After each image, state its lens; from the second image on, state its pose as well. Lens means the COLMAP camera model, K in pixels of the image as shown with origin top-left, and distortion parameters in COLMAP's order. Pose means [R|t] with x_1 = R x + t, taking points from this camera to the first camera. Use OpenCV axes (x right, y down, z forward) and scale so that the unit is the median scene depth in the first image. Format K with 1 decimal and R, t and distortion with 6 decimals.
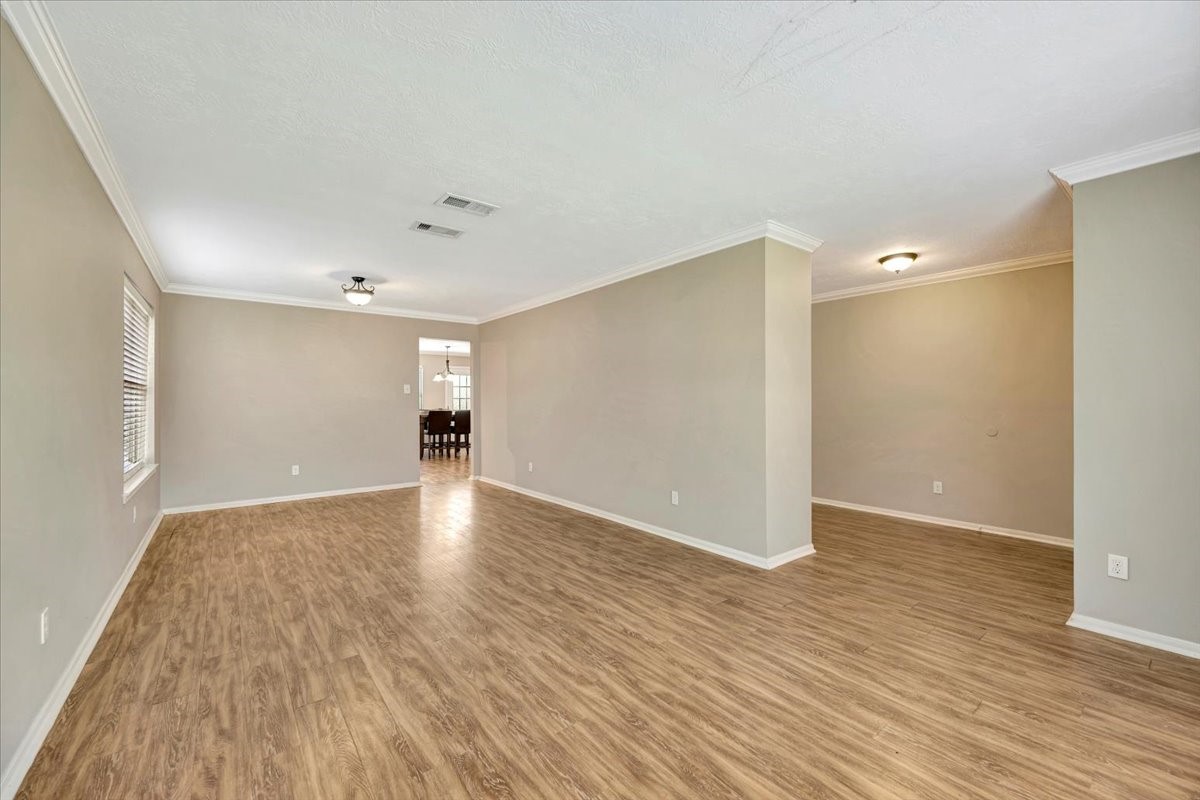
lens RADIAL K [[473.4, 0, 604.1], [0, 473.4, 402.7], [0, 0, 1]] dist [0.000341, 0.000236]
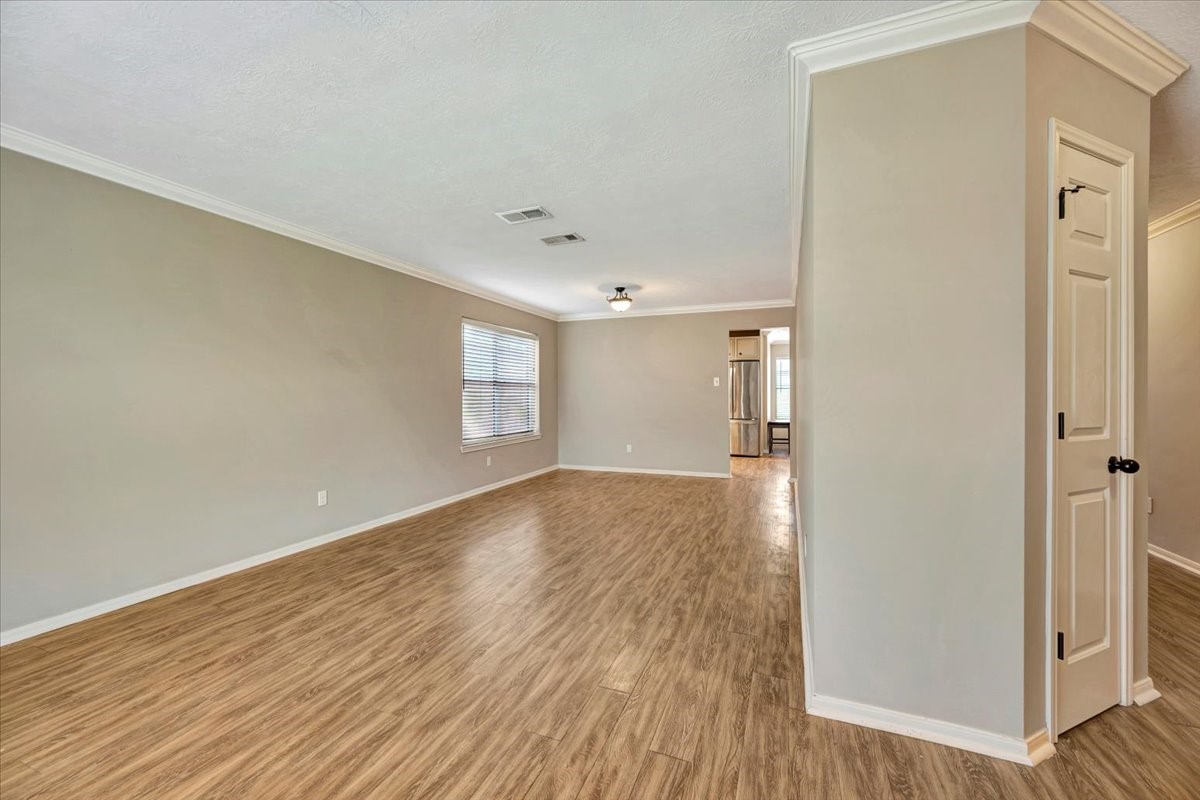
lens RADIAL K [[473.4, 0, 602.5], [0, 473.4, 394.9], [0, 0, 1]] dist [0.000341, 0.000236]
pose [[0.498771, 0.000859, -0.866733, 0.936980], [-0.000644, 1.000000, 0.000620, 0.000060], [0.866733, 0.000248, 0.498772, 0.736718]]
